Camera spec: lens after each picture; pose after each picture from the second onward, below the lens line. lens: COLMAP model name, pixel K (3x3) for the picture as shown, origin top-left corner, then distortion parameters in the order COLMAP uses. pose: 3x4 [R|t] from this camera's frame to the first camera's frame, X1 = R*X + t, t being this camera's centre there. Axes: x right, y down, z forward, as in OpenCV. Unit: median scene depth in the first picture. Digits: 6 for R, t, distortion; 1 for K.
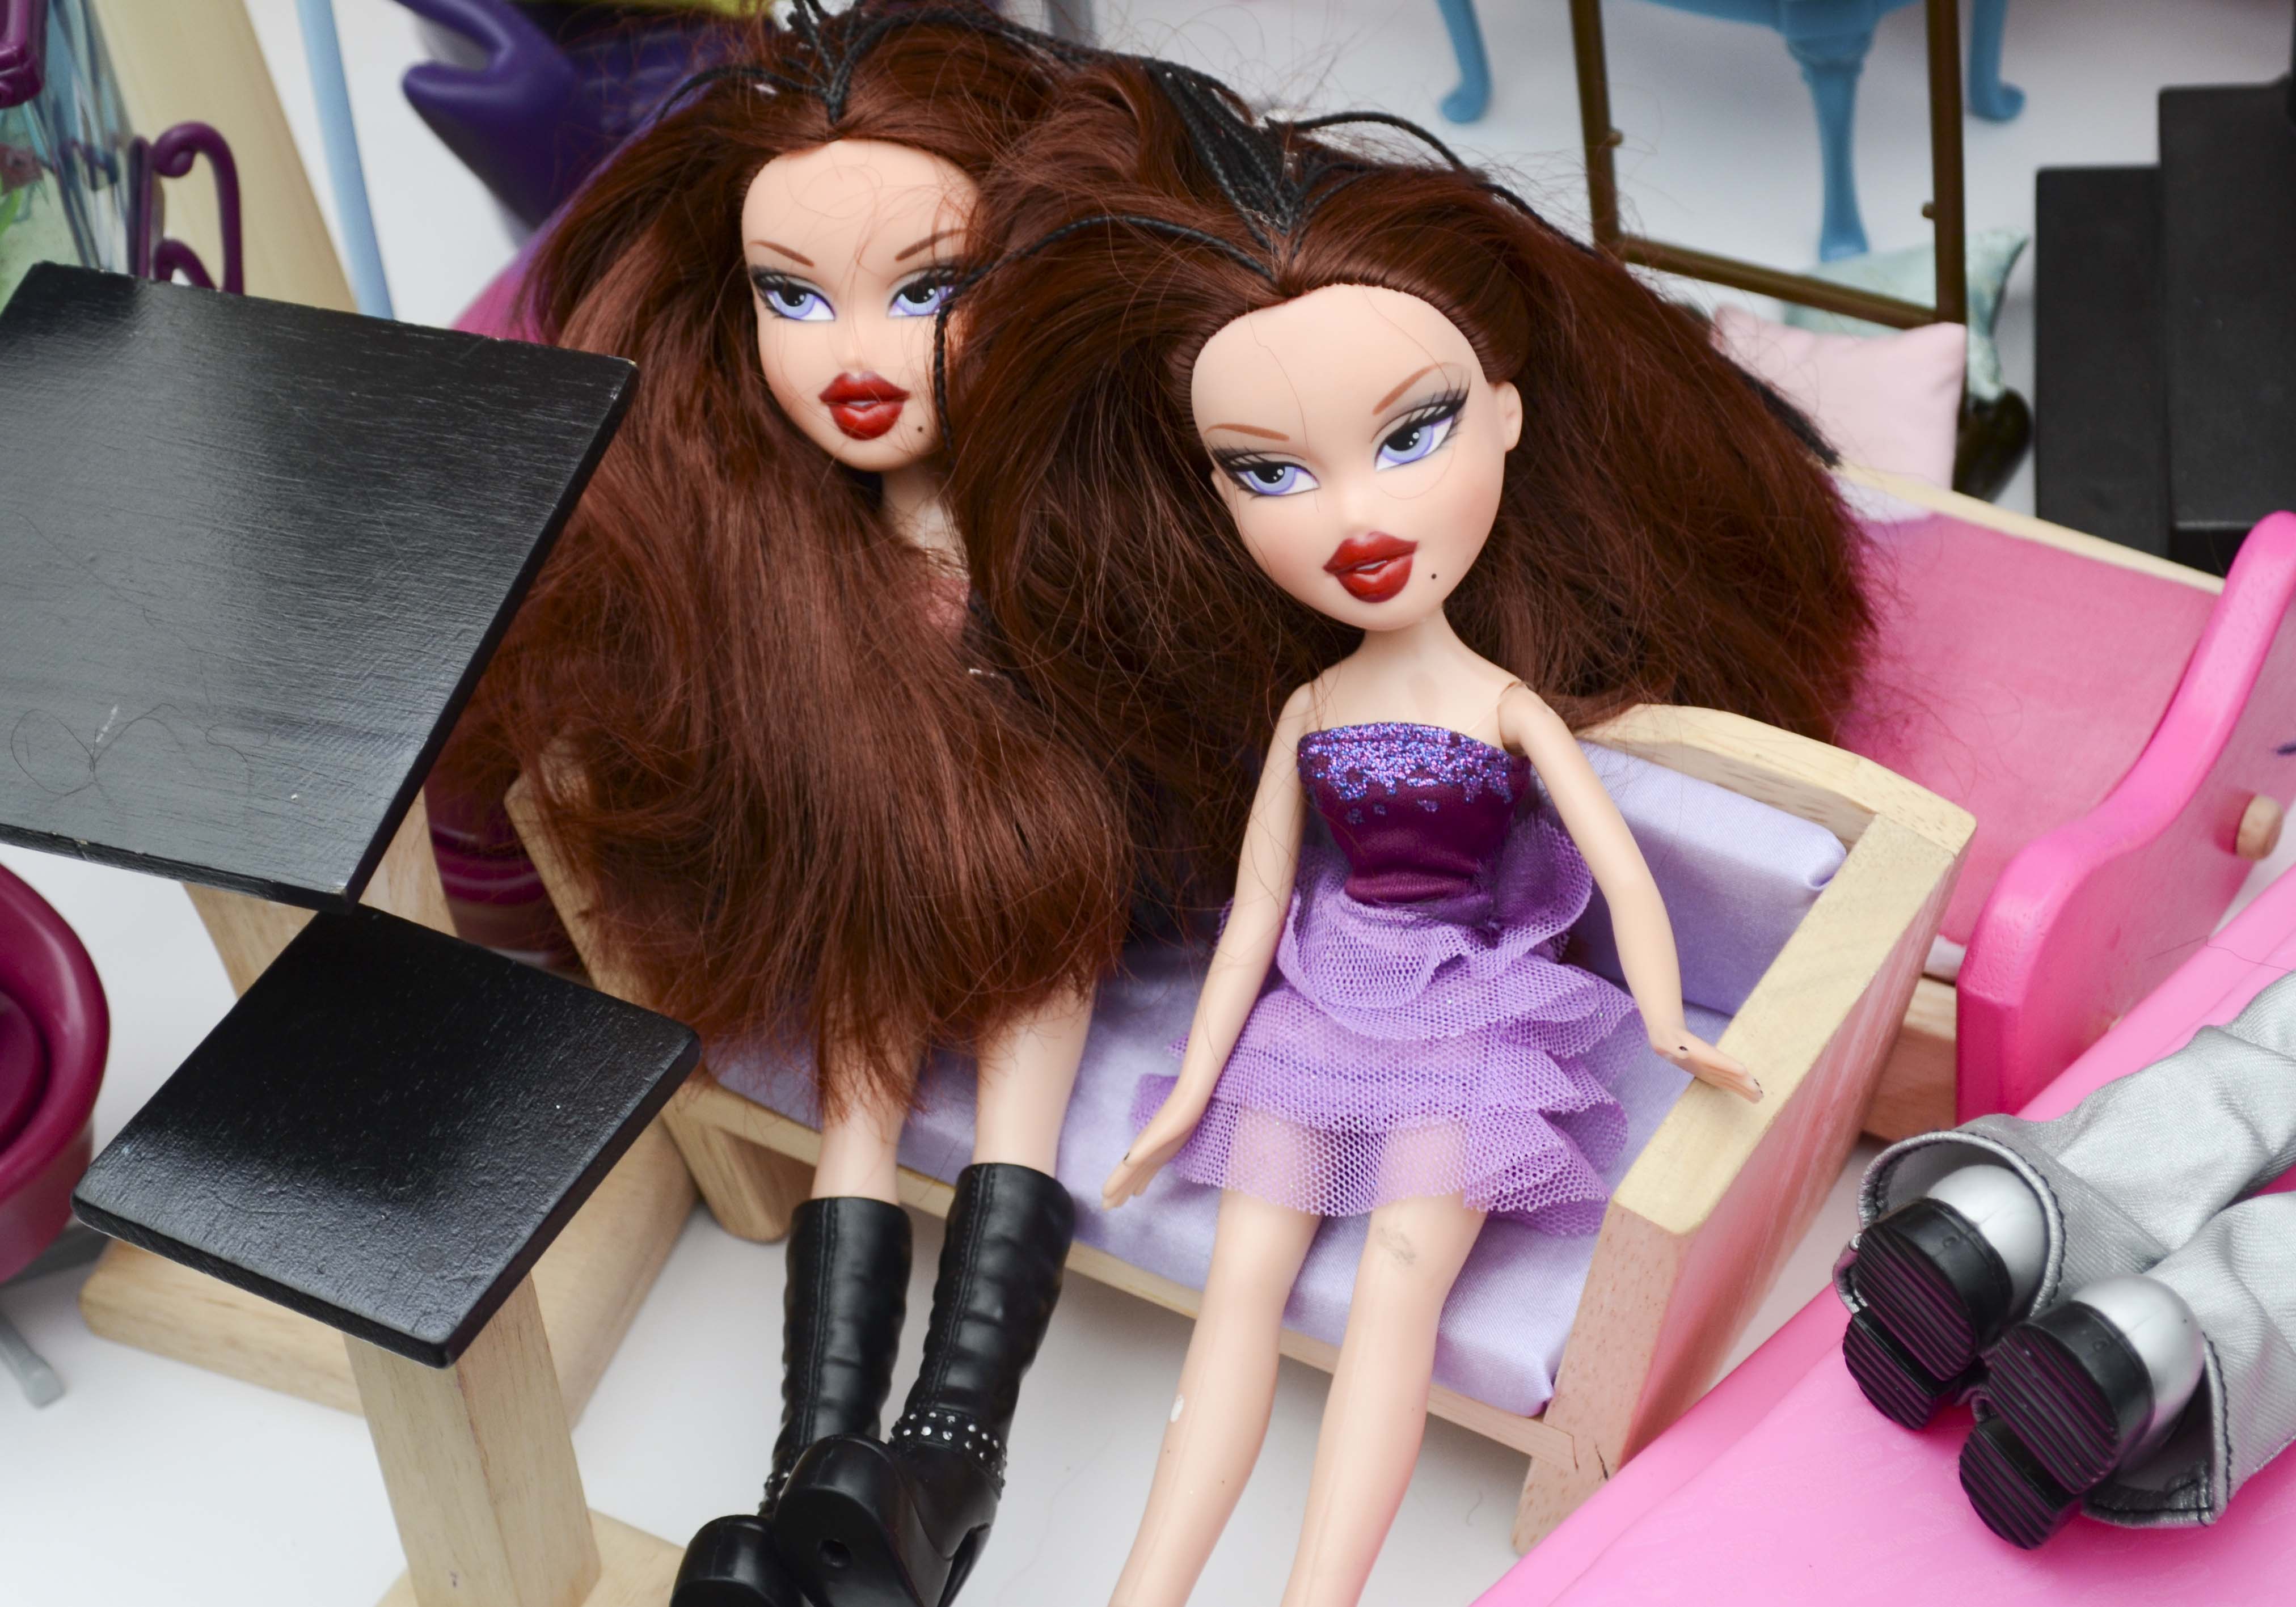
lens RADIAL K [[5455.0, 0, 1027.5], [0, 5455.0, 802.0], [0, 0, 1]] dist [0.026296, 0.104476]
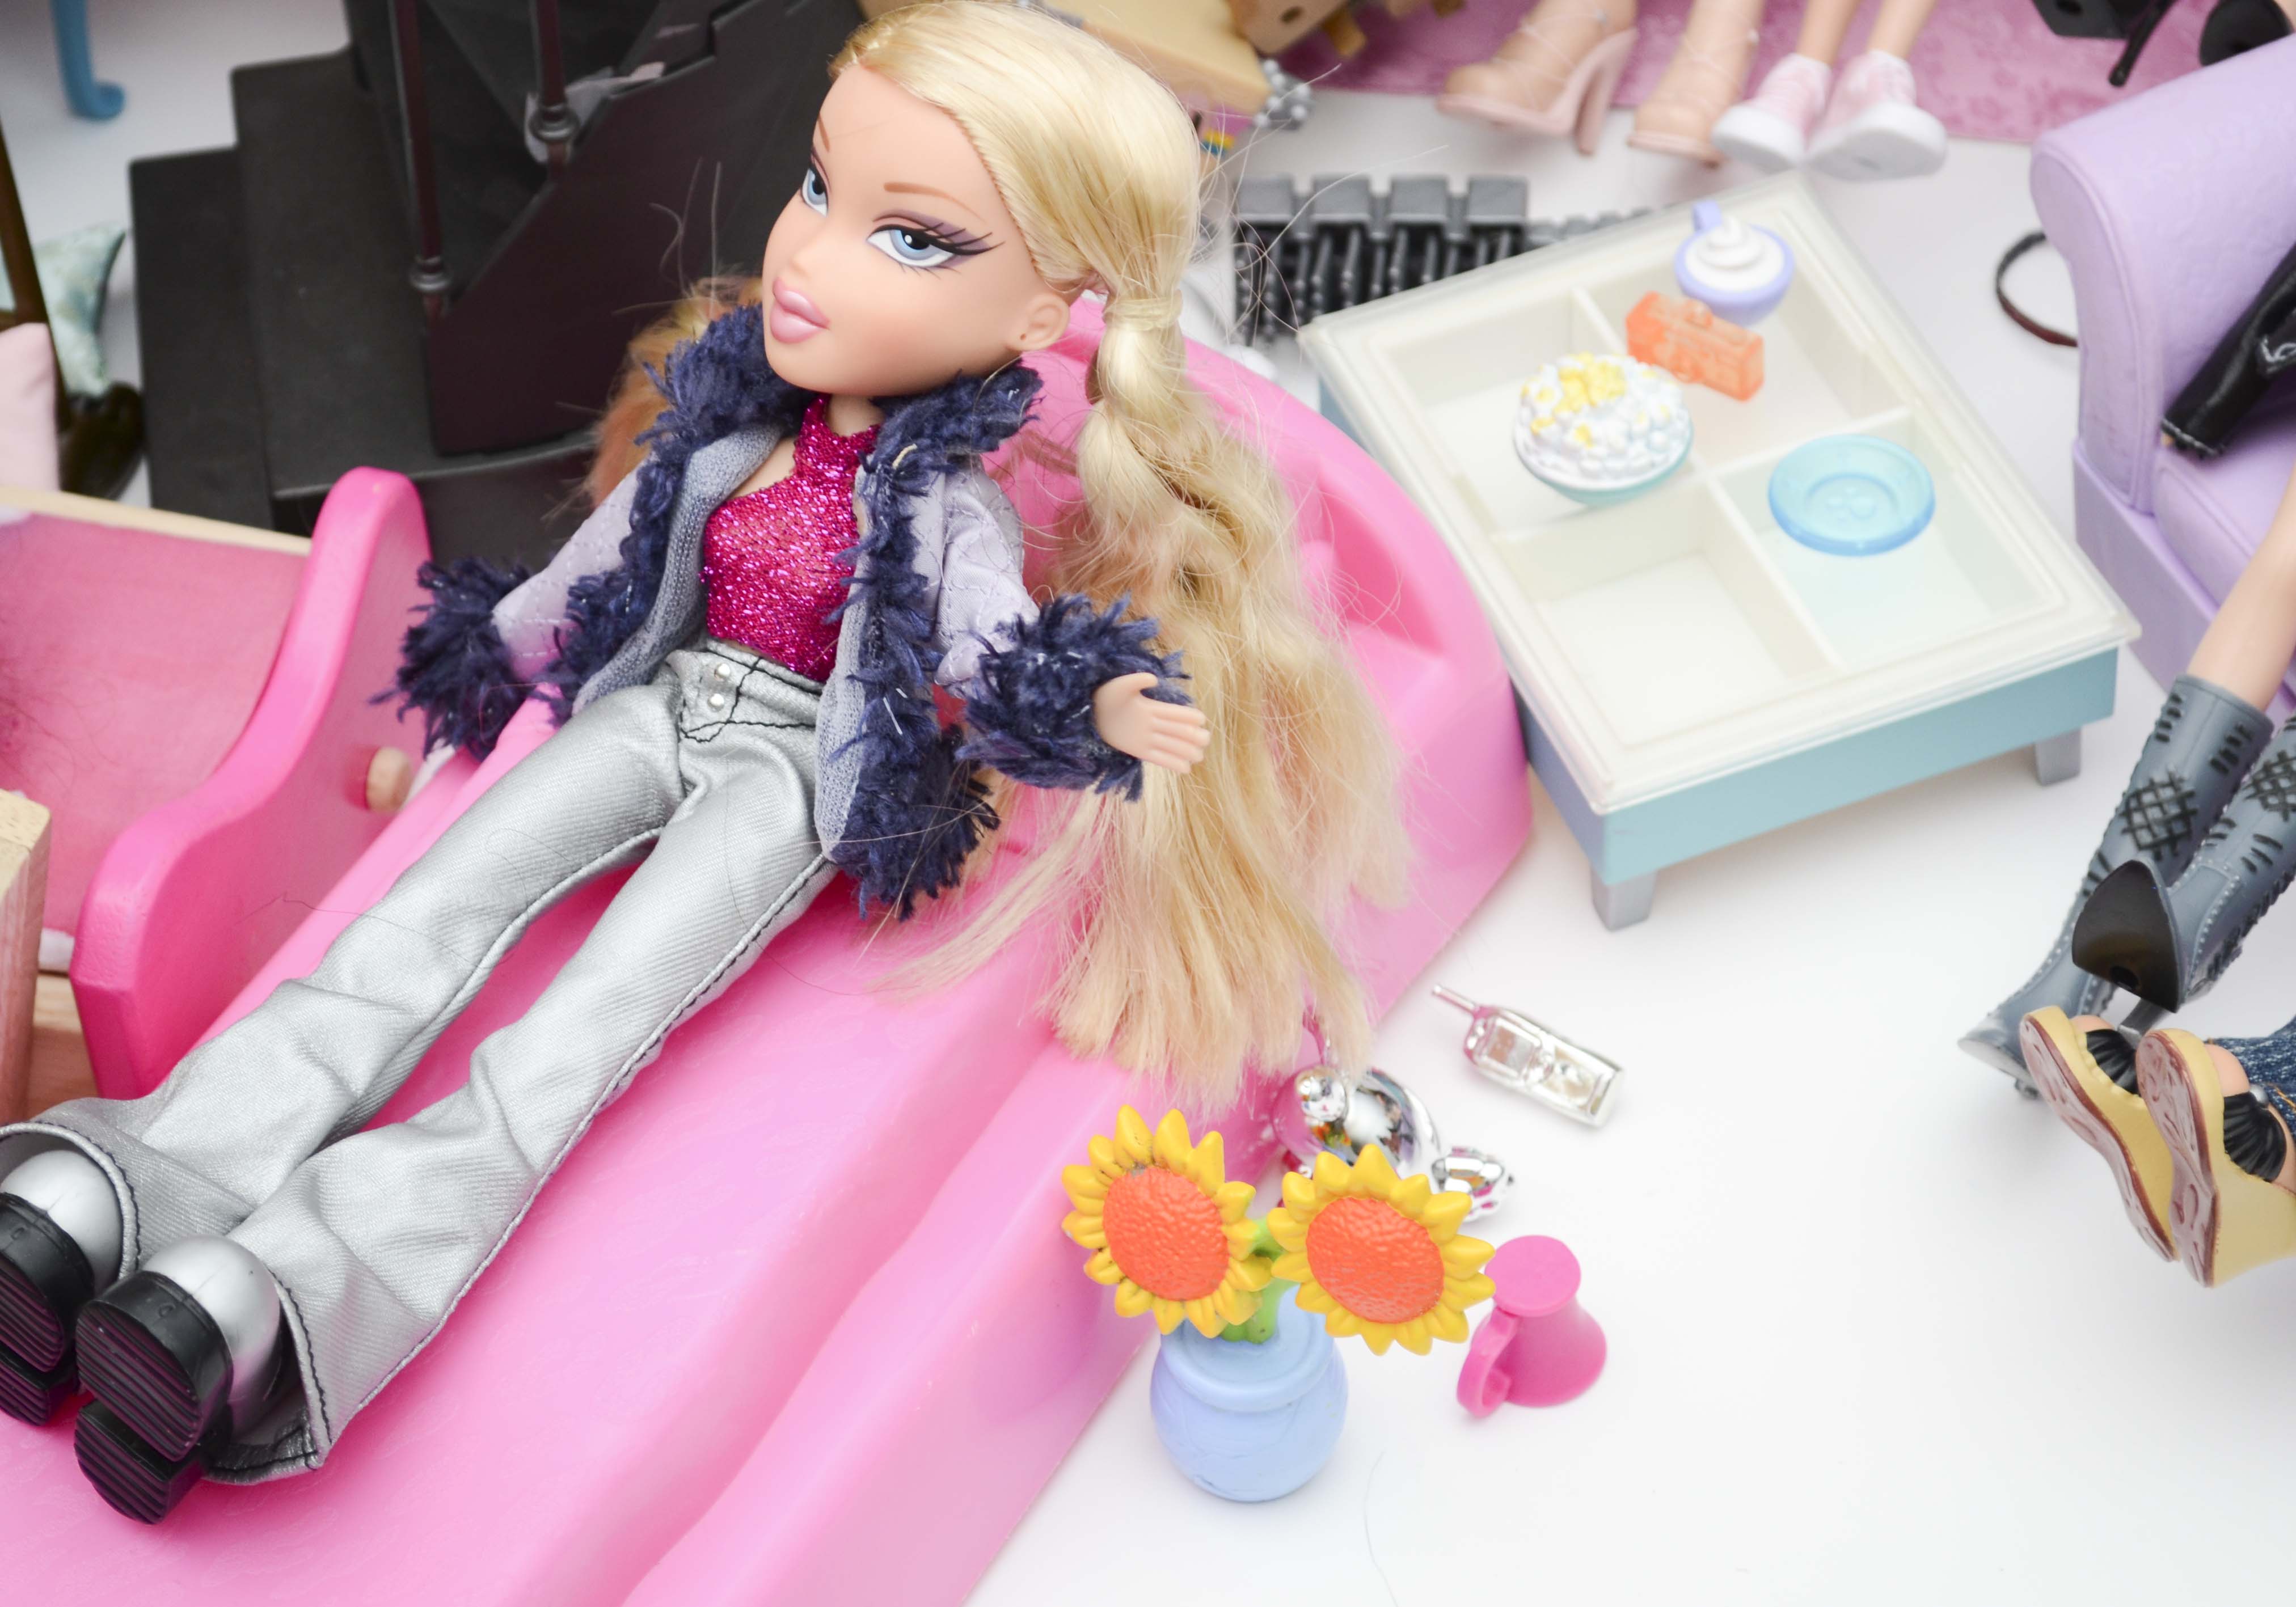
lens RADIAL K [[5455.0, 0, 1027.5], [0, 5455.0, 802.0], [0, 0, 1]] dist [0.026296, 0.104476]
pose [[0.962749, -0.143077, 0.229442, 0.123635], [0.144994, 0.989395, 0.008575, 0.020074], [-0.228236, 0.025012, 0.973284, -0.013610]]
